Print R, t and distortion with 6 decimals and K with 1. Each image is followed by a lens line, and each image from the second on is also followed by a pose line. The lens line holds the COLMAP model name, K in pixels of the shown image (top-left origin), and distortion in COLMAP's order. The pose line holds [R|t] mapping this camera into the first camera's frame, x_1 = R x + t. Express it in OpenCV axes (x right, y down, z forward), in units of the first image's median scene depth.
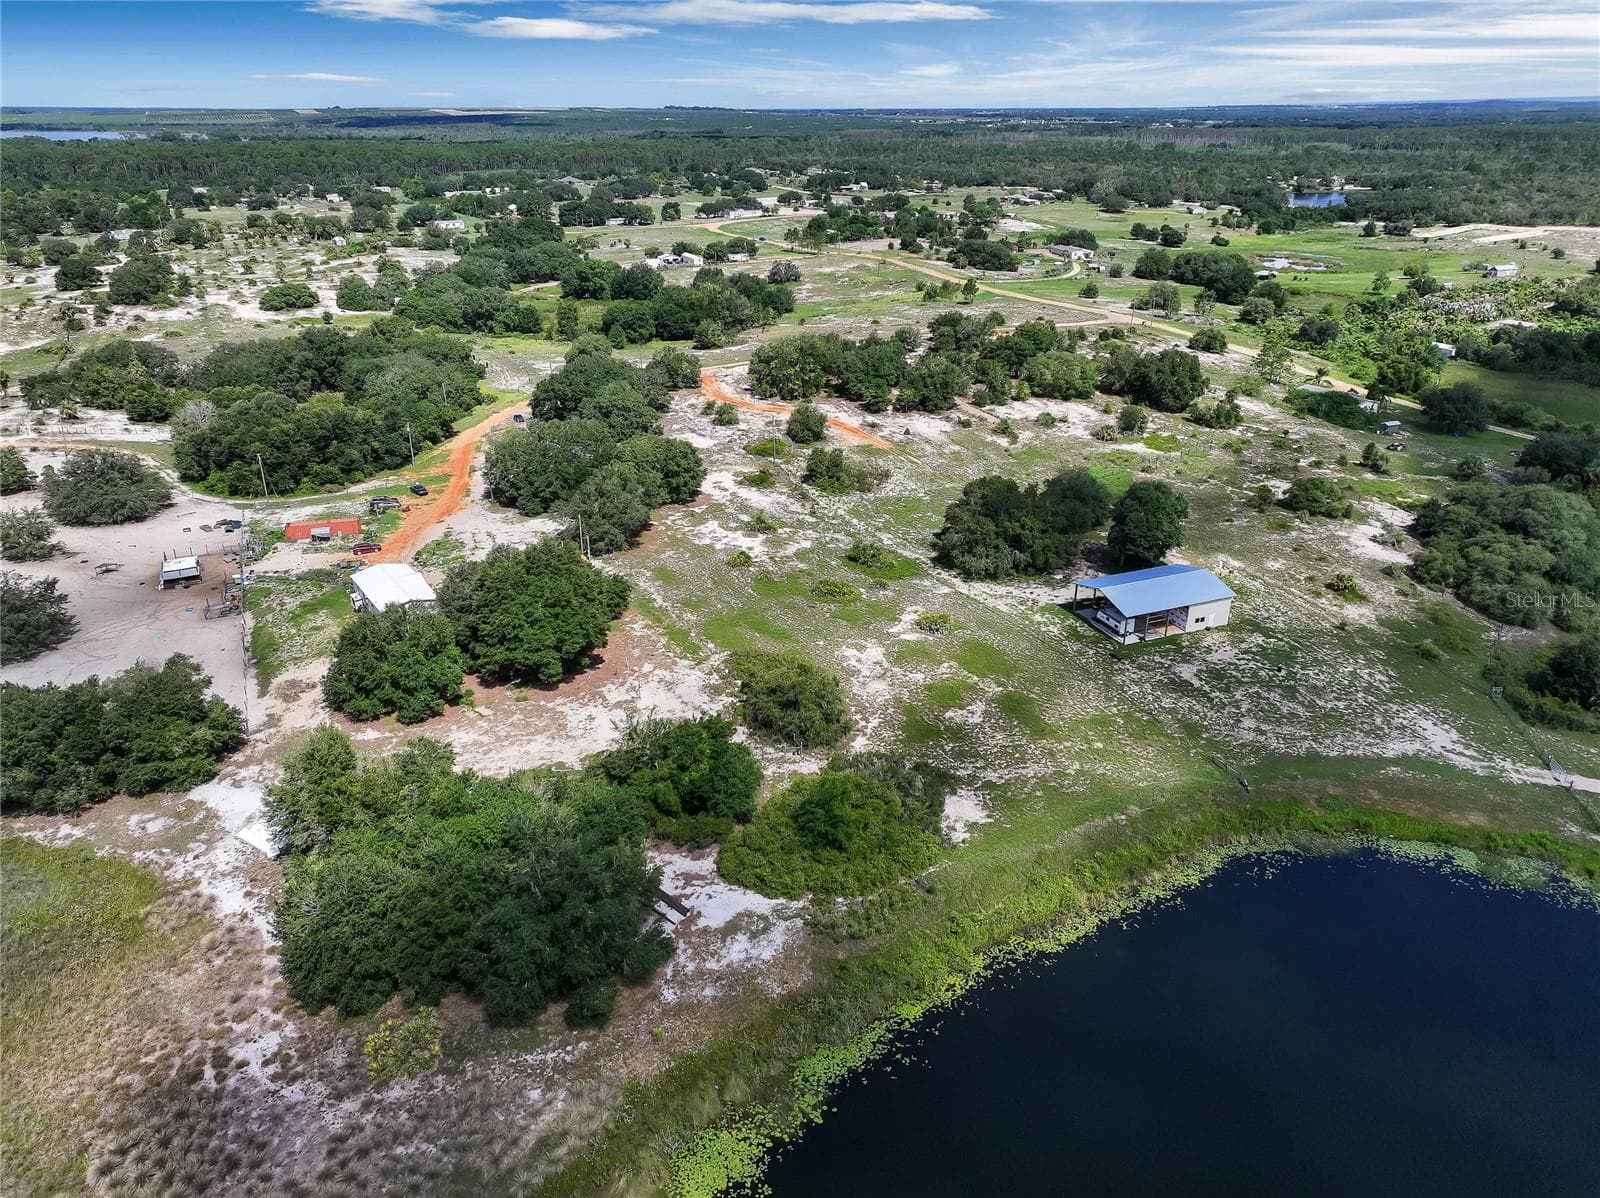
lens RADIAL K [[1121.3, 0, 804.7], [0, 1121.3, 592.3], [0, 0, 1]] dist [0.003738, 0.001628]
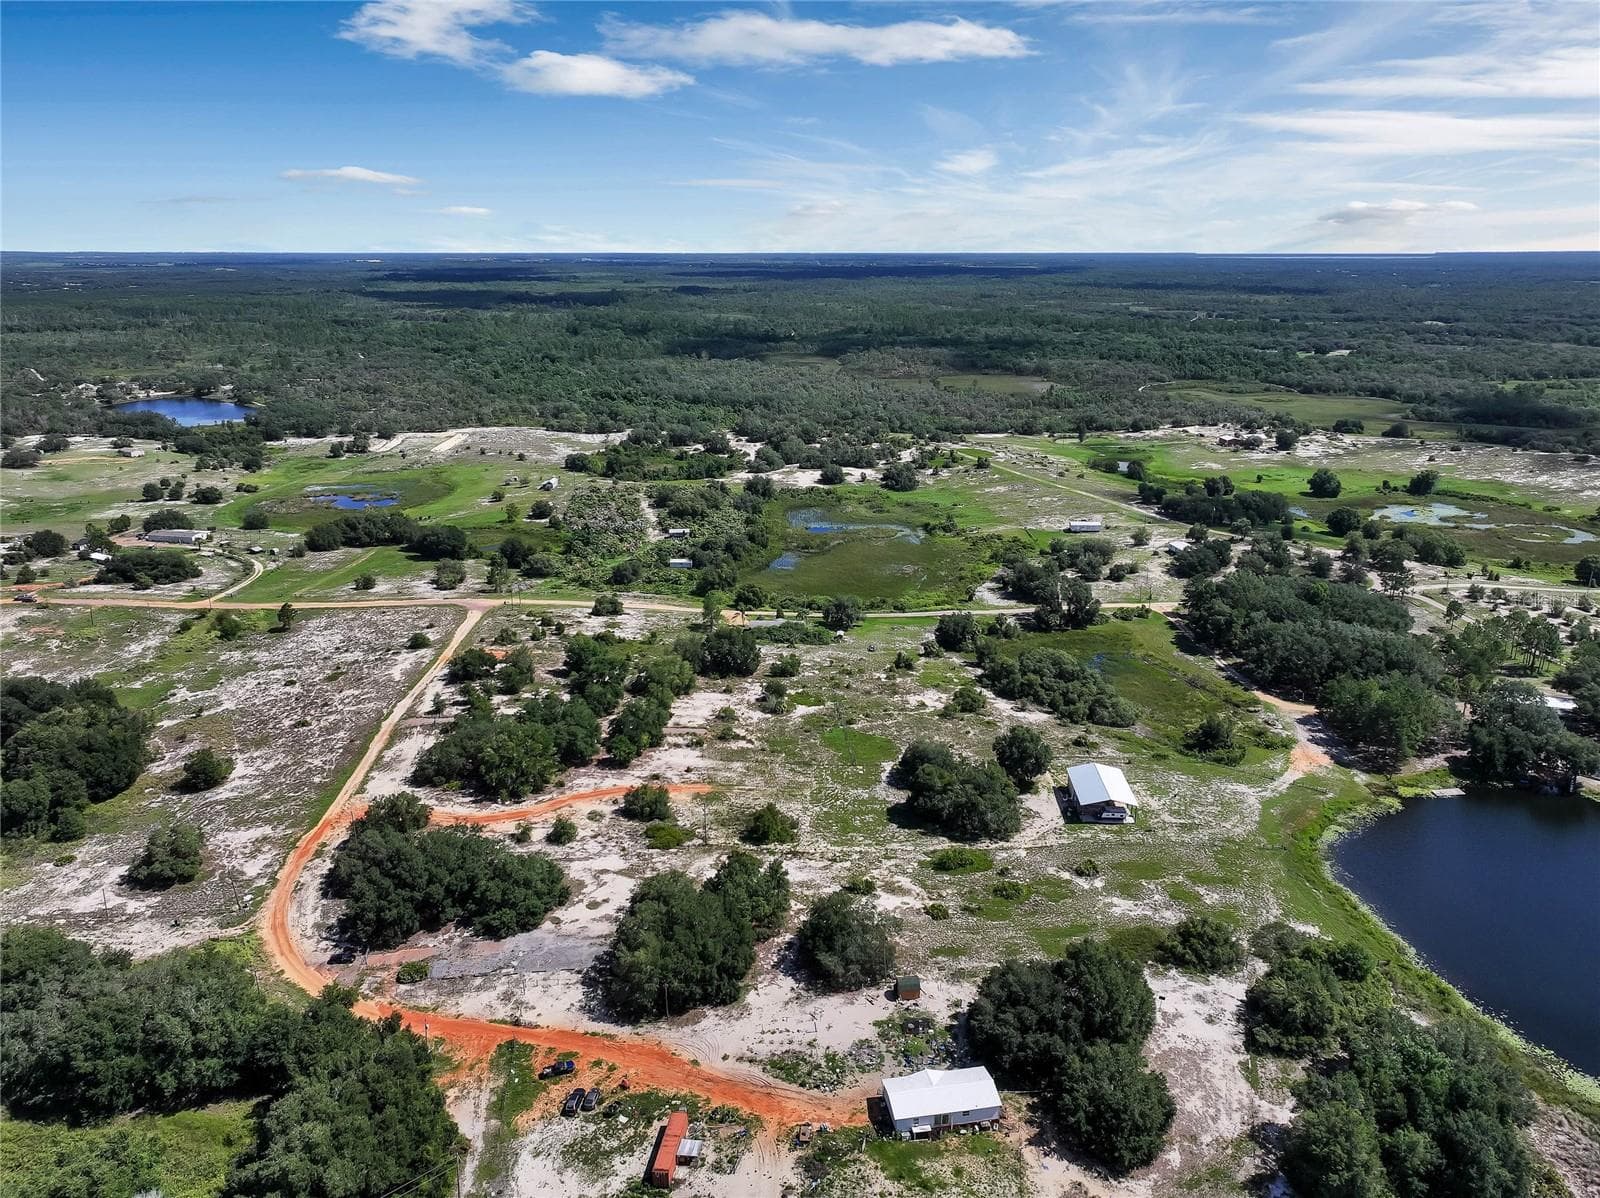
lens RADIAL K [[1123.1, 0, 805.0], [0, 1123.1, 602.9], [0, 0, 1]] dist [0.003129, 0.002094]
pose [[0.418404, -0.272382, 0.866456, -1.073338], [0.362159, 0.924887, 0.115867, -0.527295], [-0.832934, 0.265316, 0.485621, 0.439246]]
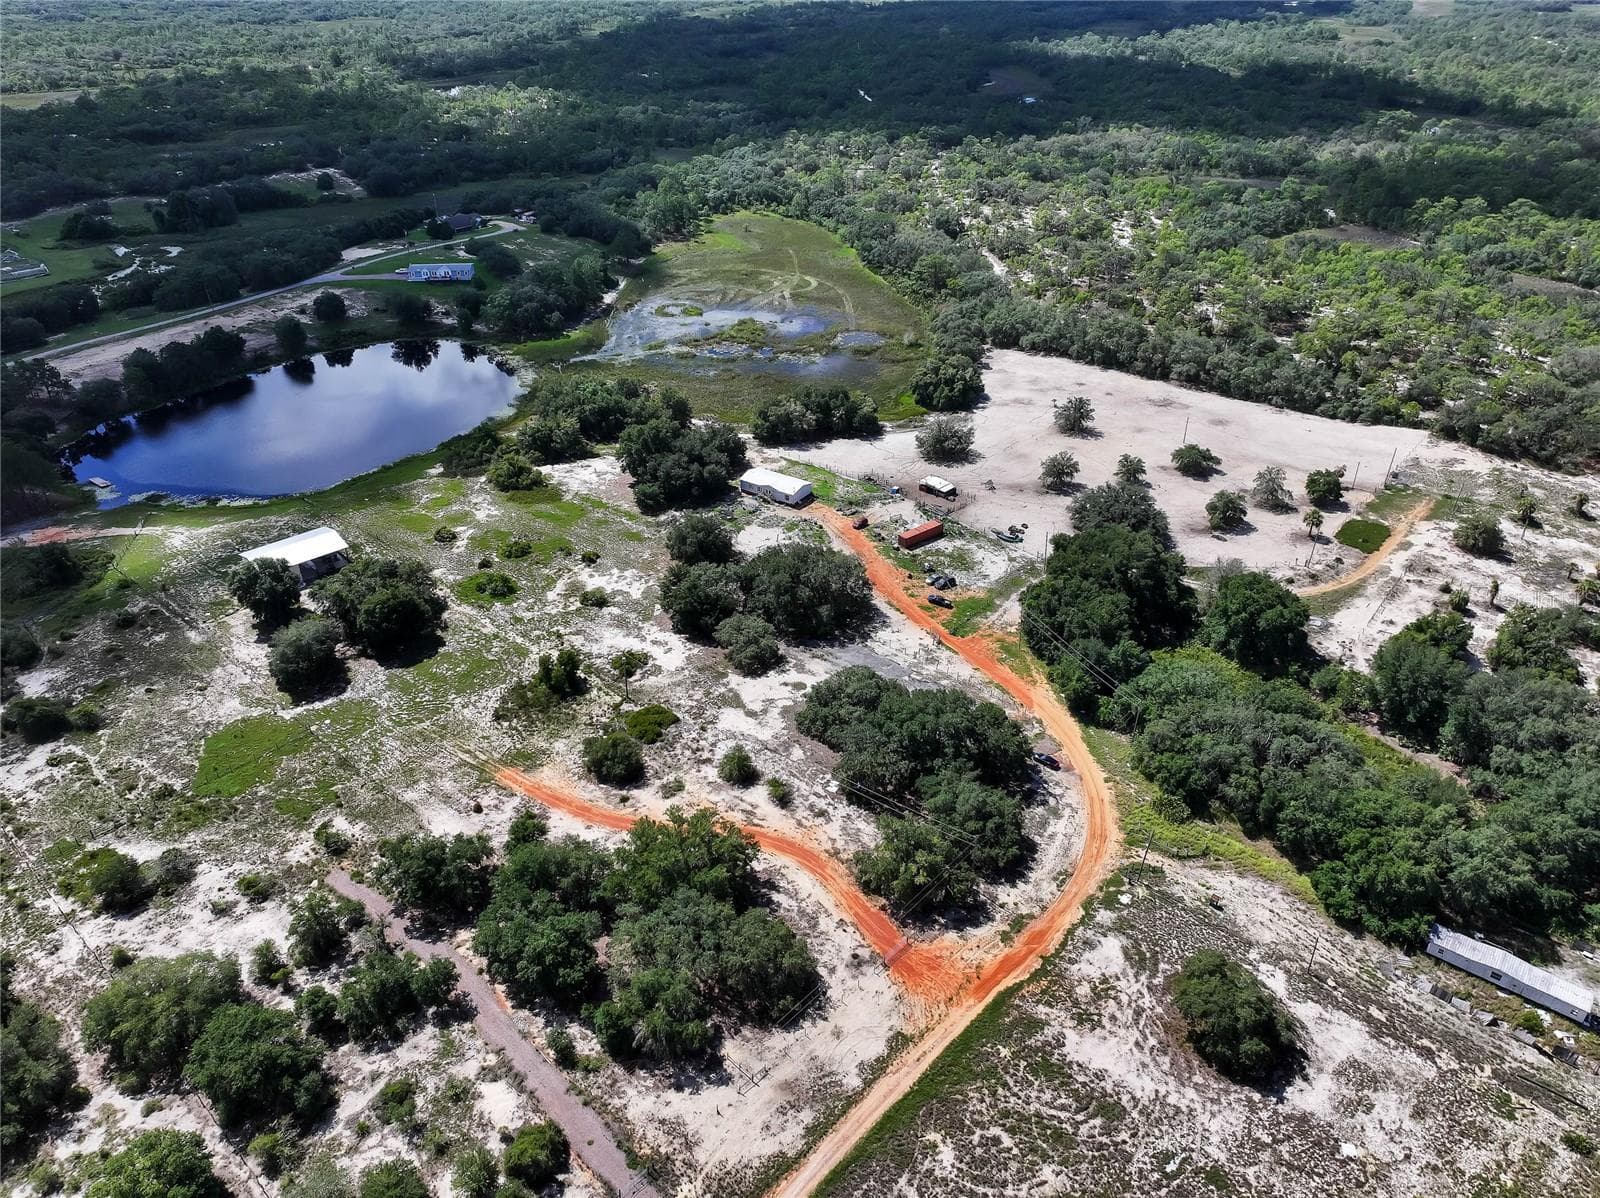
lens RADIAL K [[1121.3, 0, 804.7], [0, 1121.3, 592.3], [0, 0, 1]] dist [0.003738, 0.001628]
pose [[-0.934533, 0.187323, -0.302586, 0.119830], [-0.136587, 0.596340, 0.791026, -1.120437], [0.328622, 0.780569, -0.531714, 1.842627]]
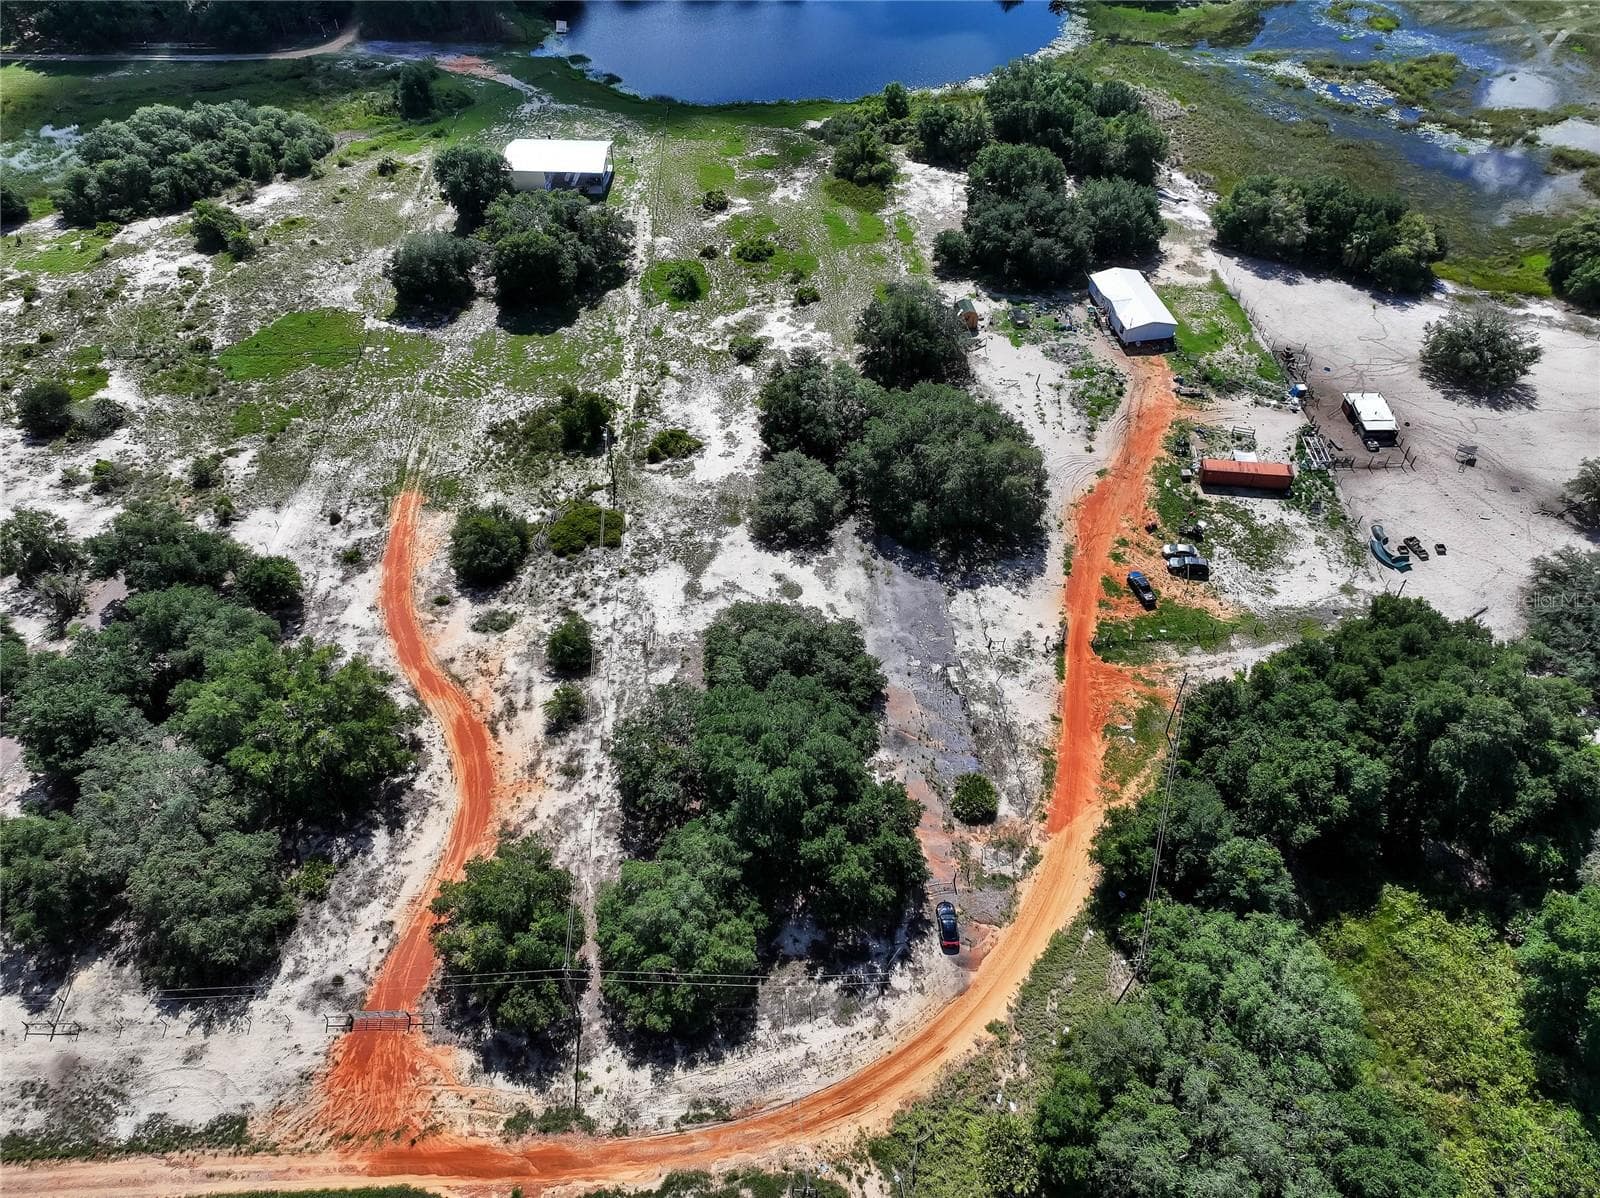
lens RADIAL K [[1118.3, 0, 805.8], [0, 1118.3, 597.5], [0, 0, 1]] dist [0.002767, 0.006055]
pose [[-0.911618, -0.299420, 0.281604, -0.424454], [0.160037, 0.372490, 0.914133, -0.853829], [-0.378605, 0.878407, -0.291650, 1.532392]]
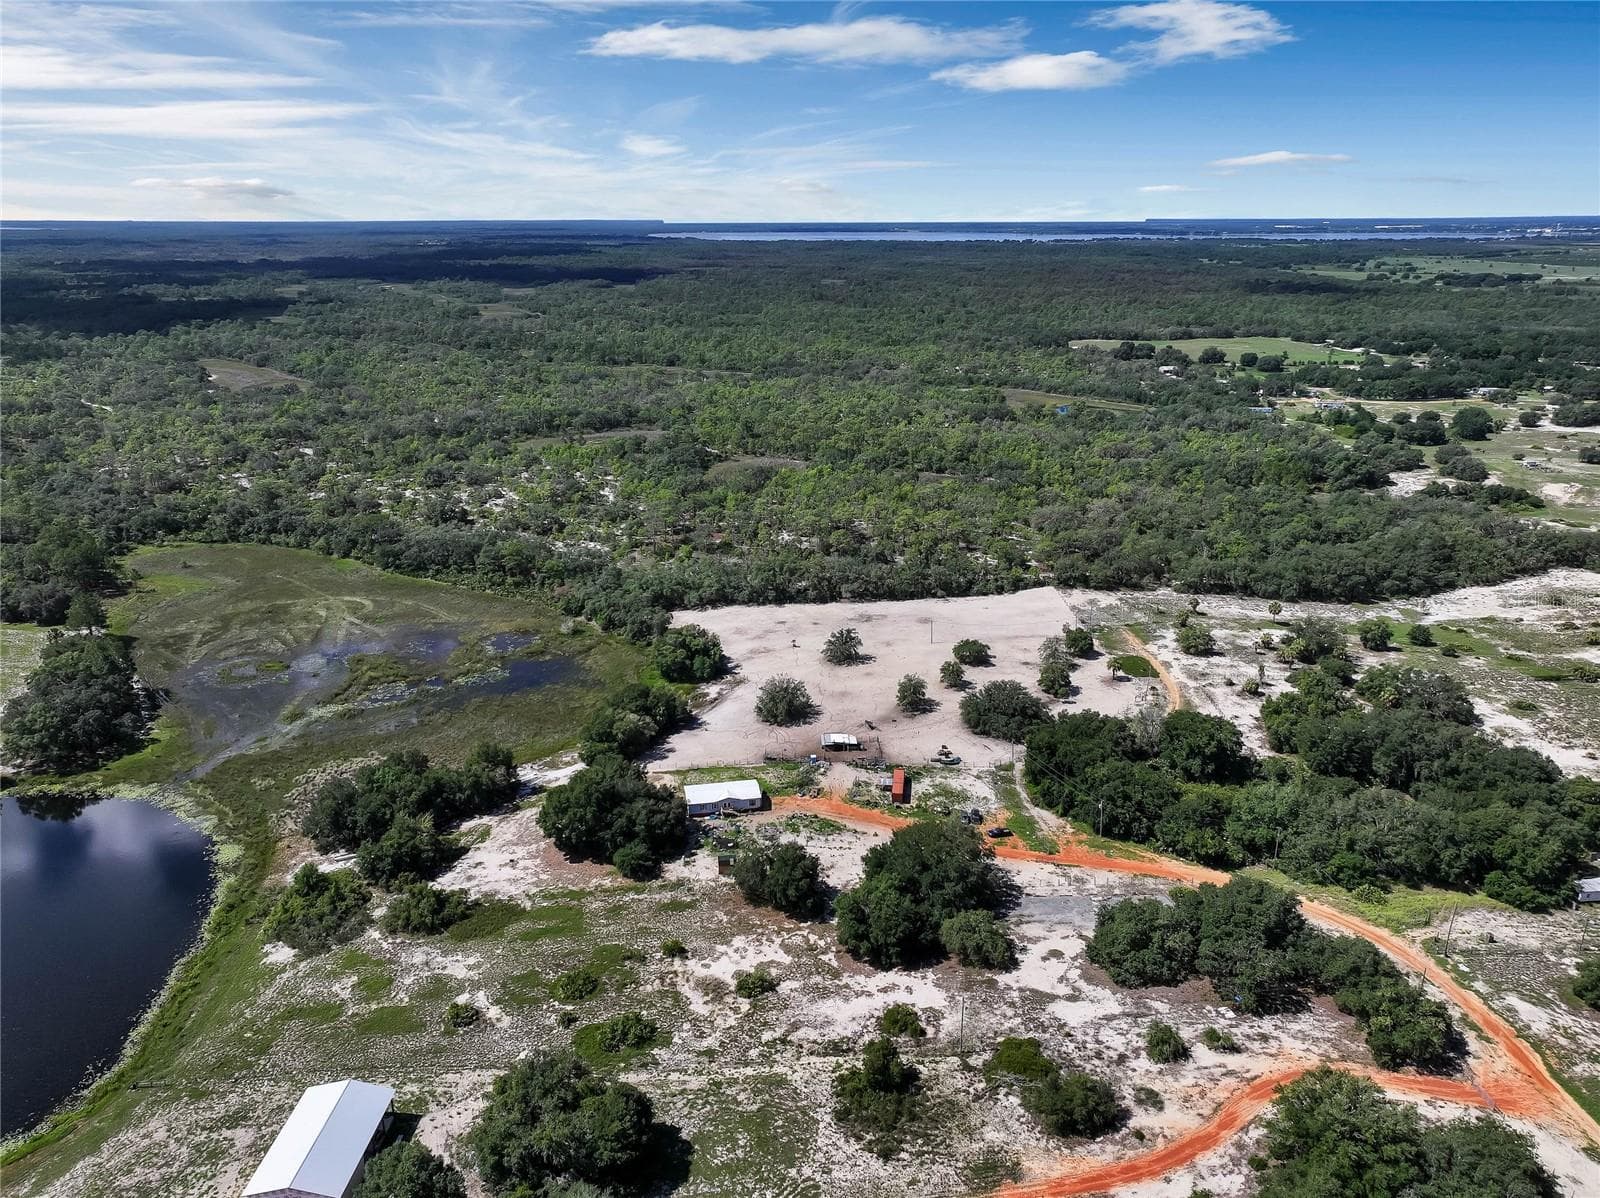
lens RADIAL K [[1123.2, 0, 804.7], [0, 1123.2, 592.3], [0, 0, 1]] dist [-0.004648, 0.021461]
pose [[-0.409168, 0.294585, -0.863598, 0.739879], [-0.360266, 0.817399, 0.449518, -0.856000], [0.838326, 0.495053, -0.228325, 1.181729]]
